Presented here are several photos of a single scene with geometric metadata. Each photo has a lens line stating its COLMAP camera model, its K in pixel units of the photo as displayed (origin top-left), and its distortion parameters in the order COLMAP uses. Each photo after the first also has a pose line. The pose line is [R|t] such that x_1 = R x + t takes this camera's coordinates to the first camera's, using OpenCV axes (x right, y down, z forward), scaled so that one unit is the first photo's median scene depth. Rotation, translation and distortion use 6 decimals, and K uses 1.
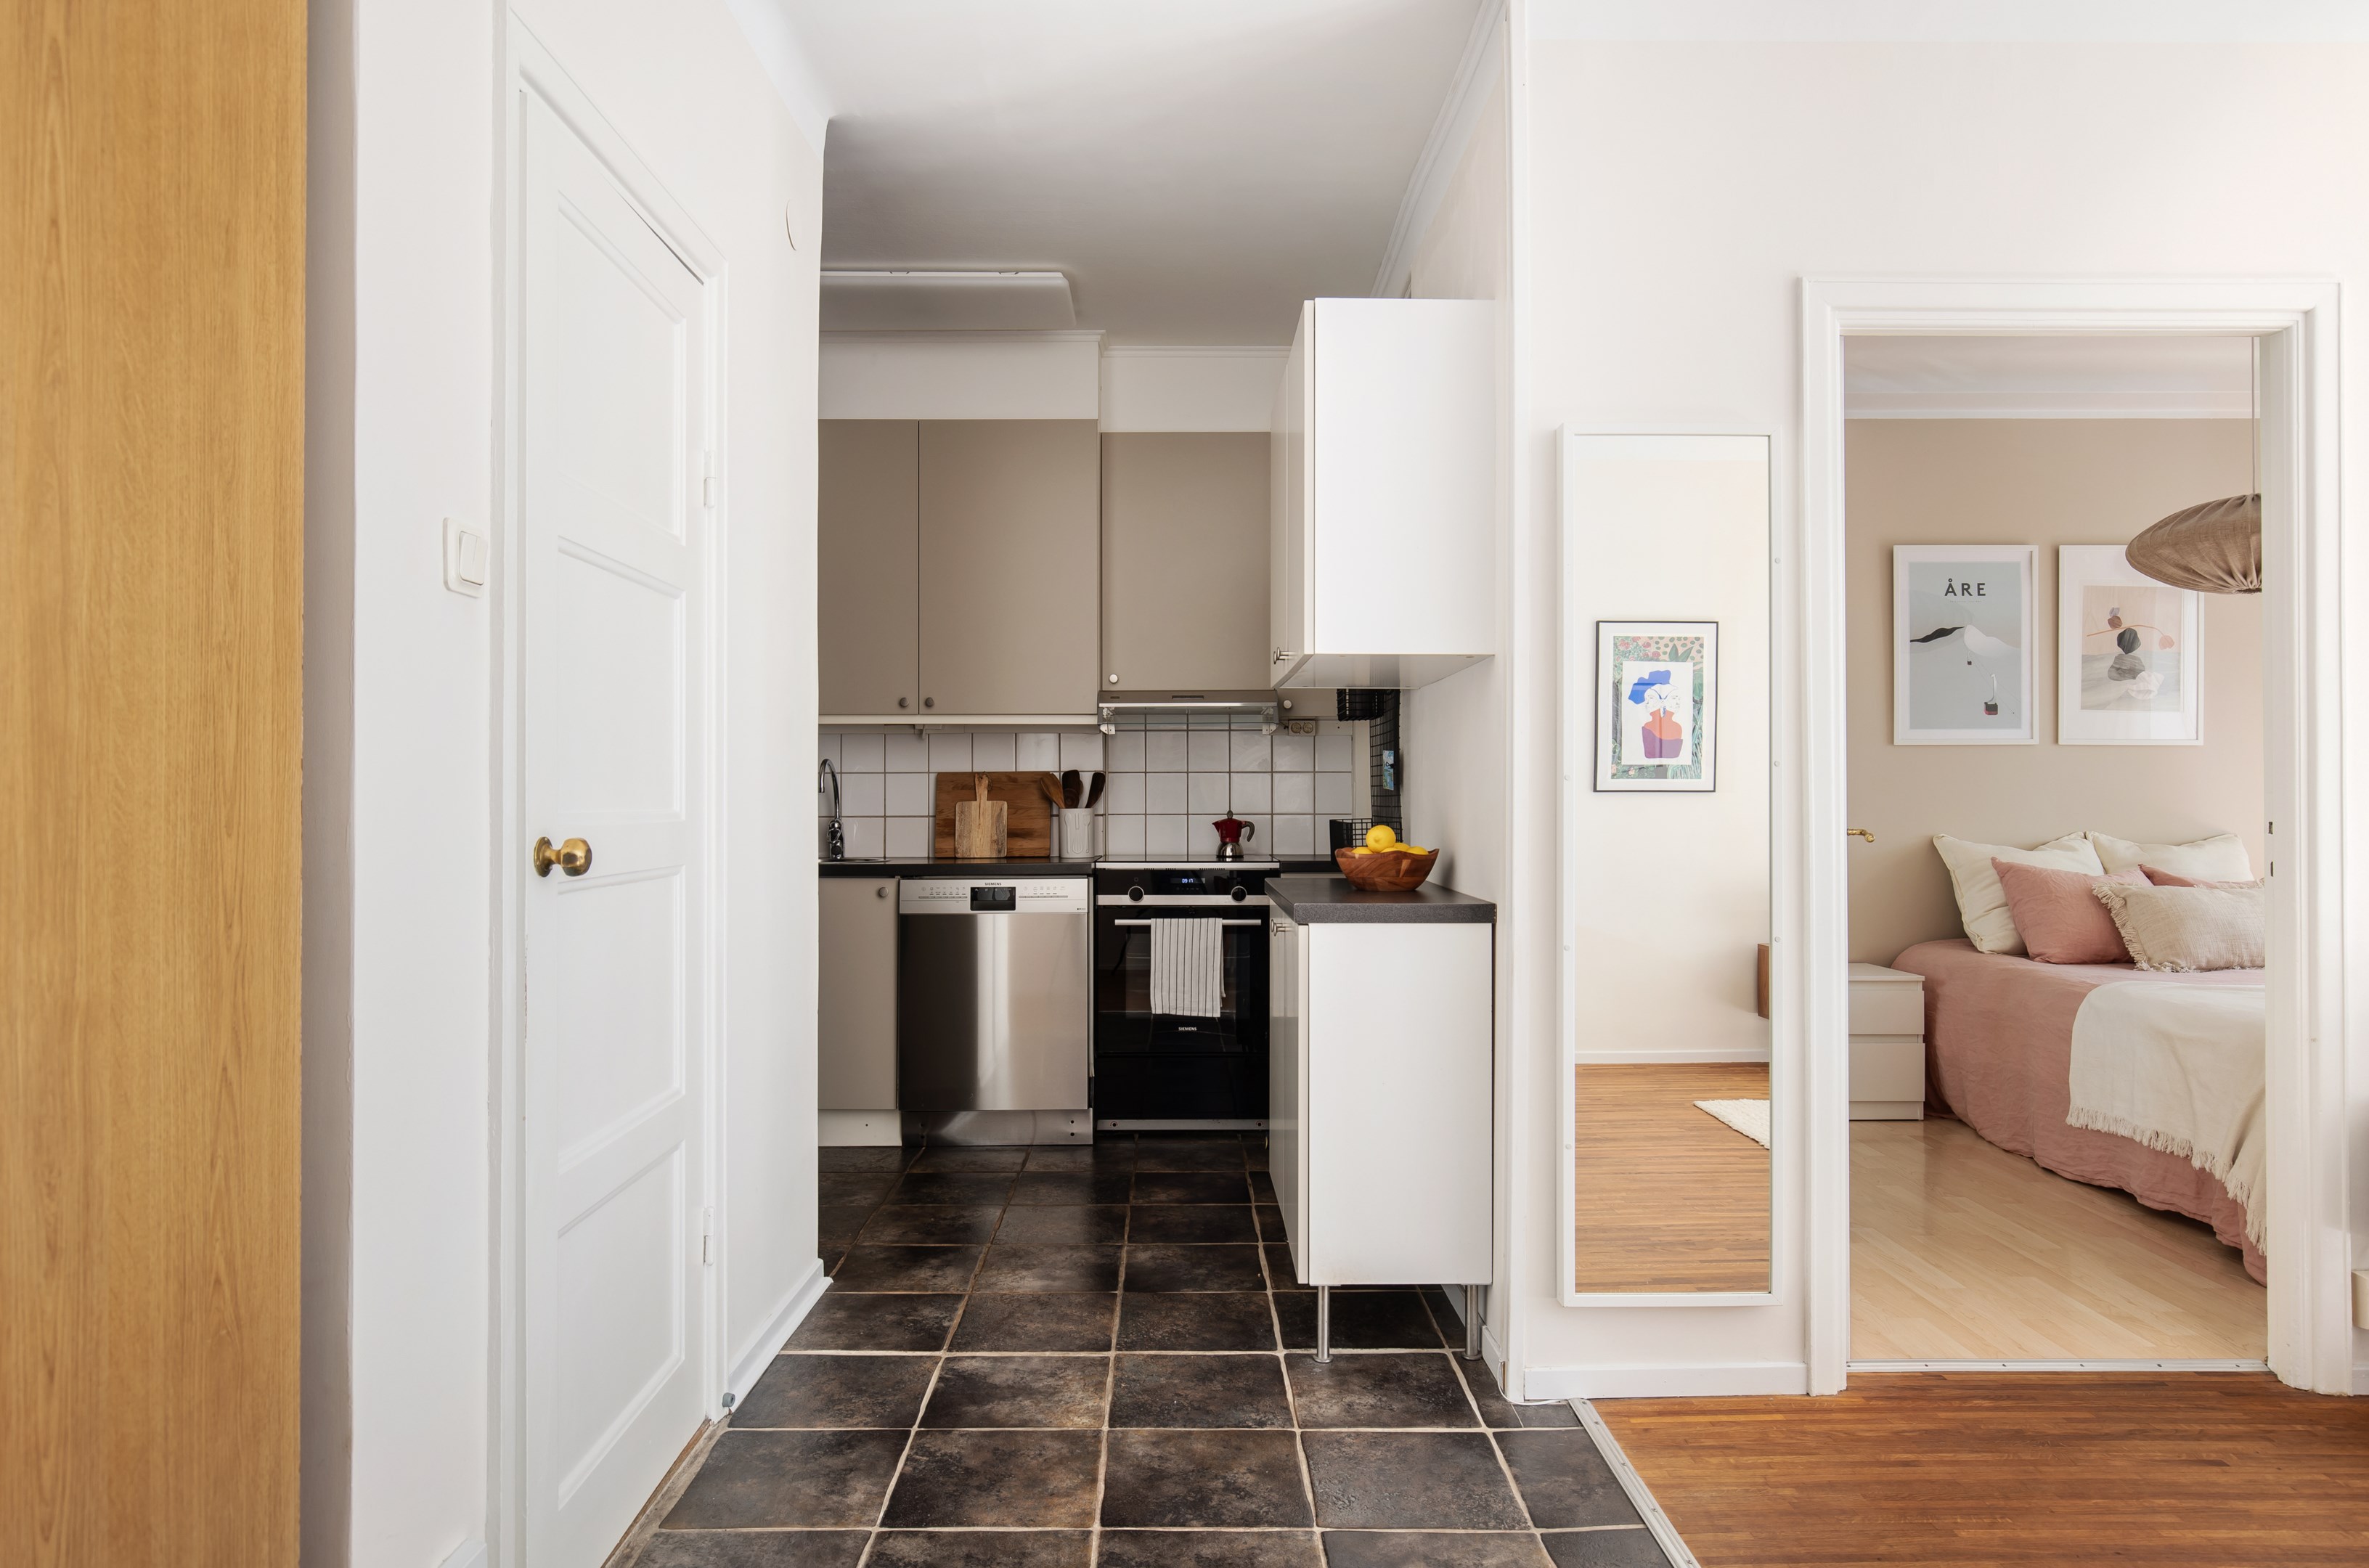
lens RADIAL K [[1393.1, 0, 1187.1], [0, 1393.1, 784.9], [0, 0, 1]] dist [-0.005036, 0.001514]
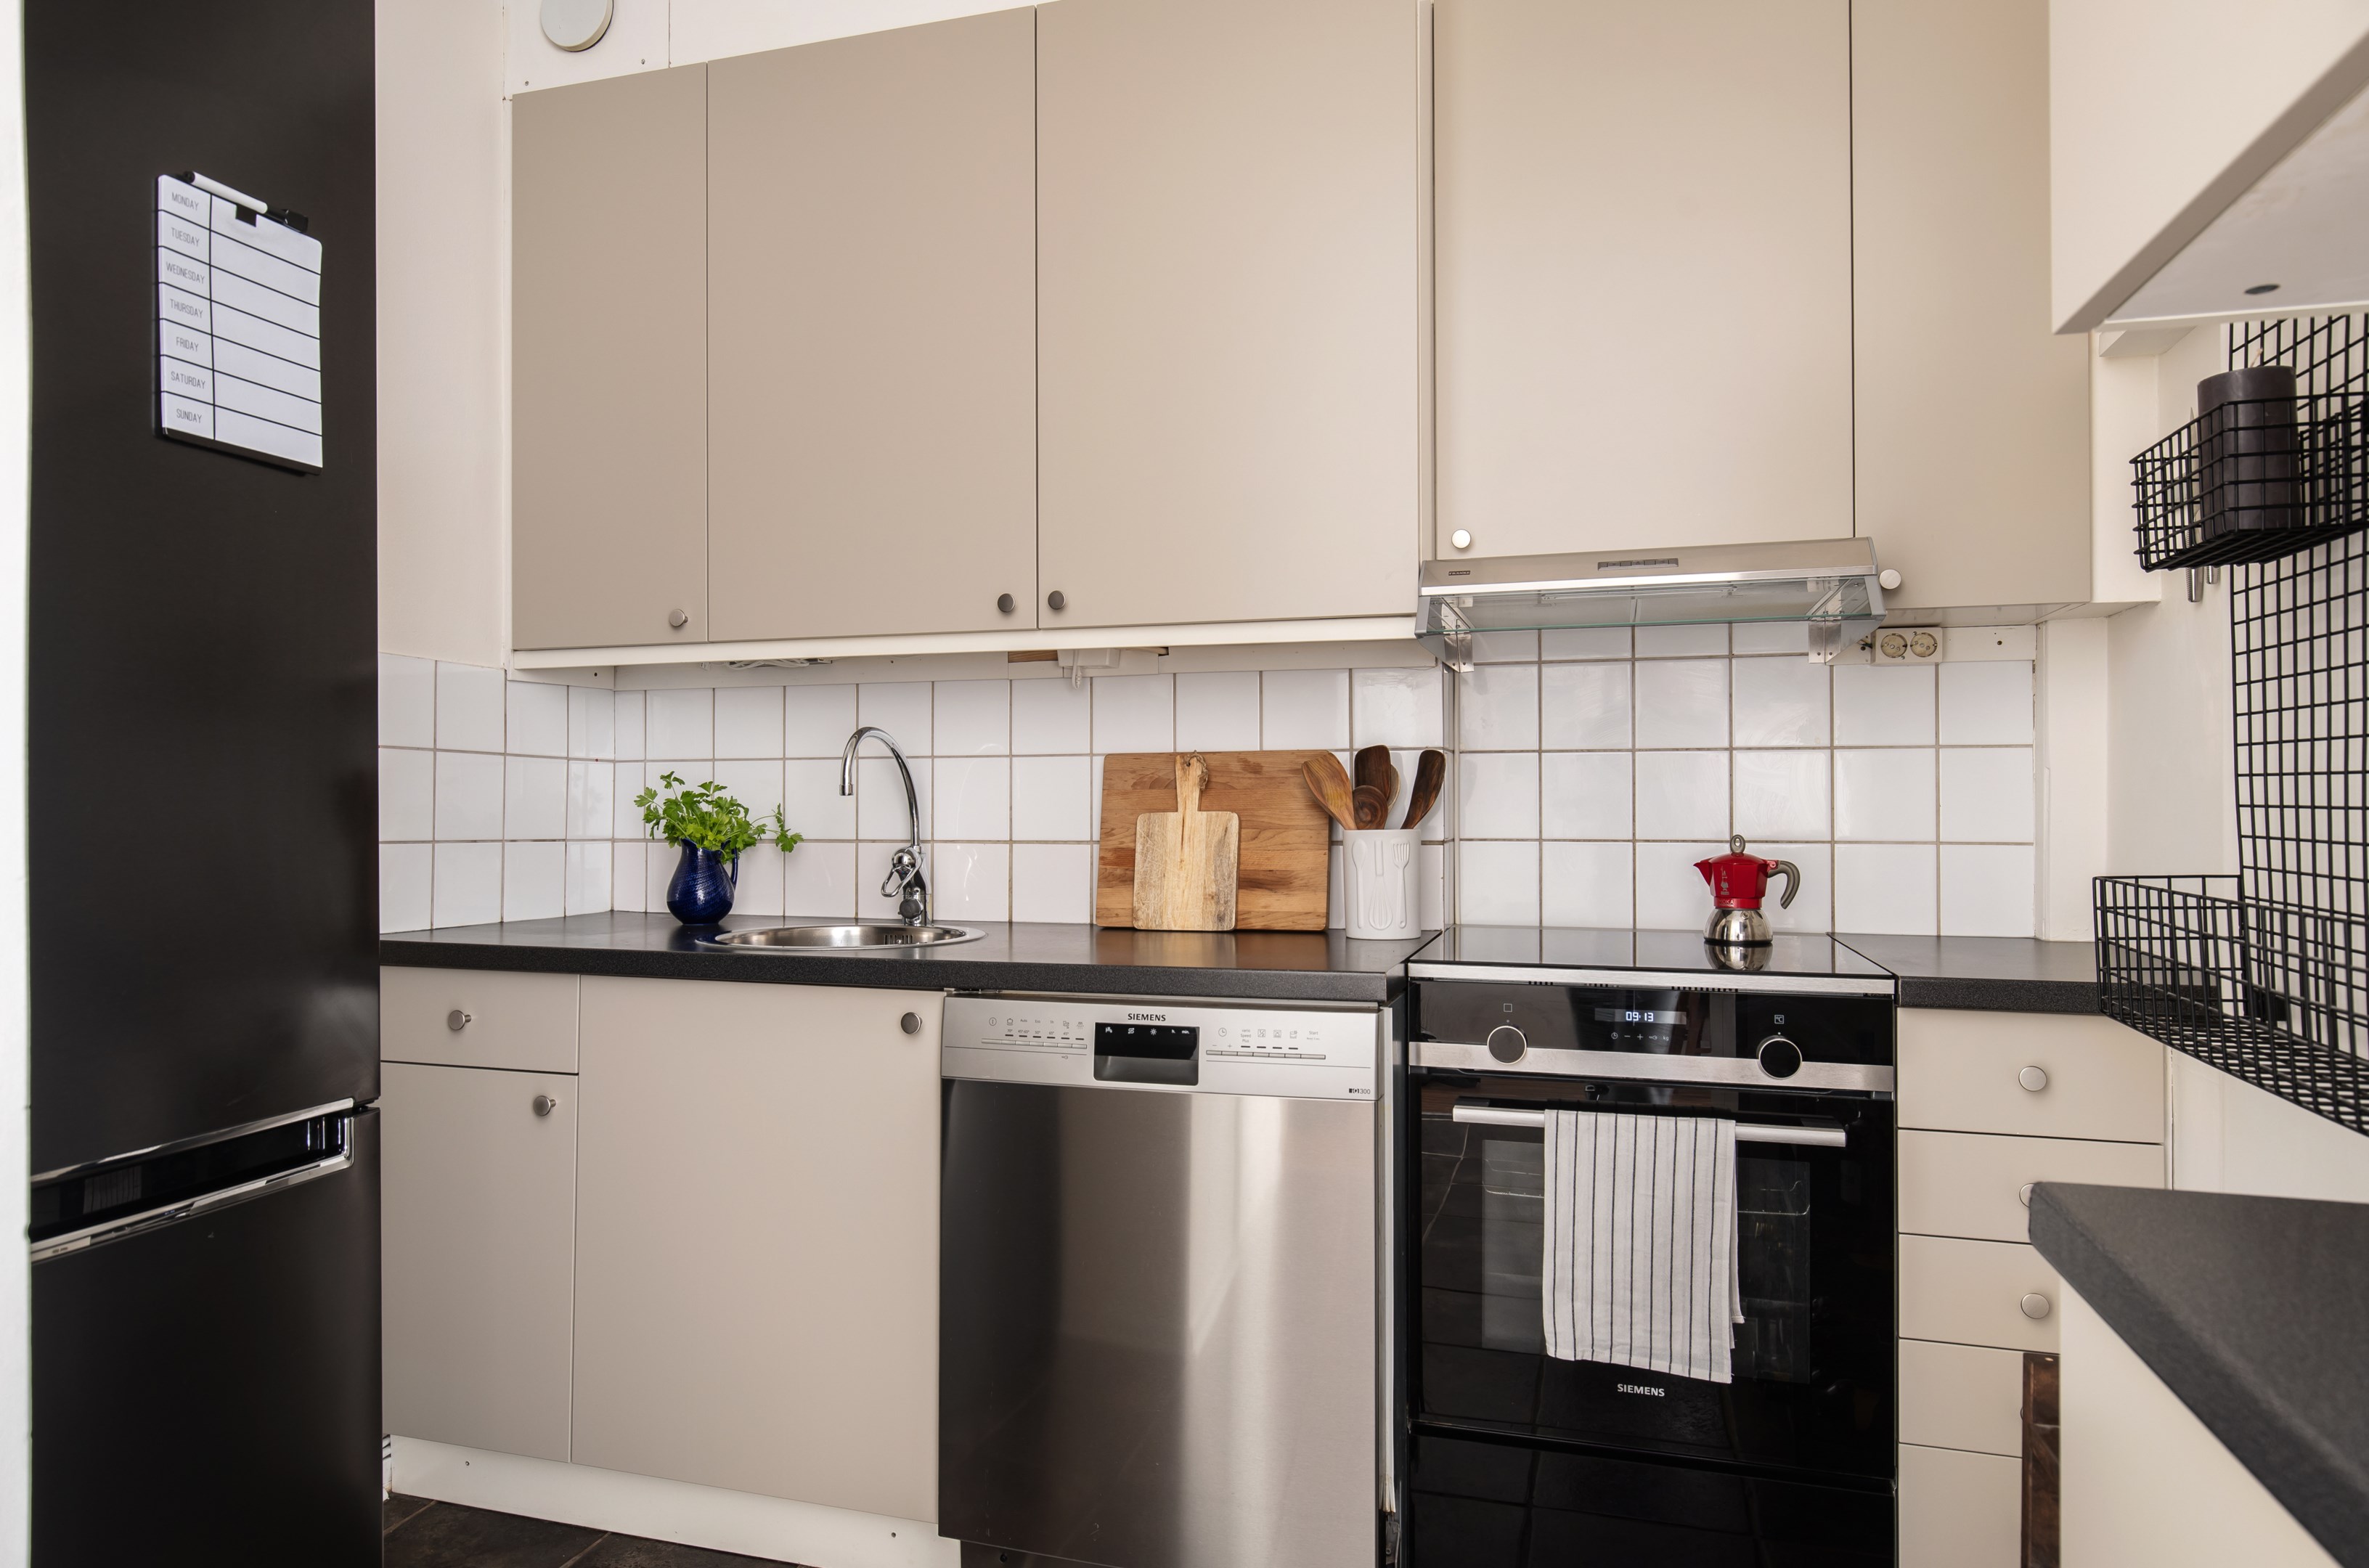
lens RADIAL K [[1393.1, 0, 1187.1], [0, 1393.1, 784.9], [0, 0, 1]] dist [-0.005036, 0.001514]
pose [[0.956707, -0.002937, -0.291038, -0.007002], [0.002717, 0.999996, -0.001159, 0.002870], [0.291040, 0.000318, 0.956711, 0.541317]]
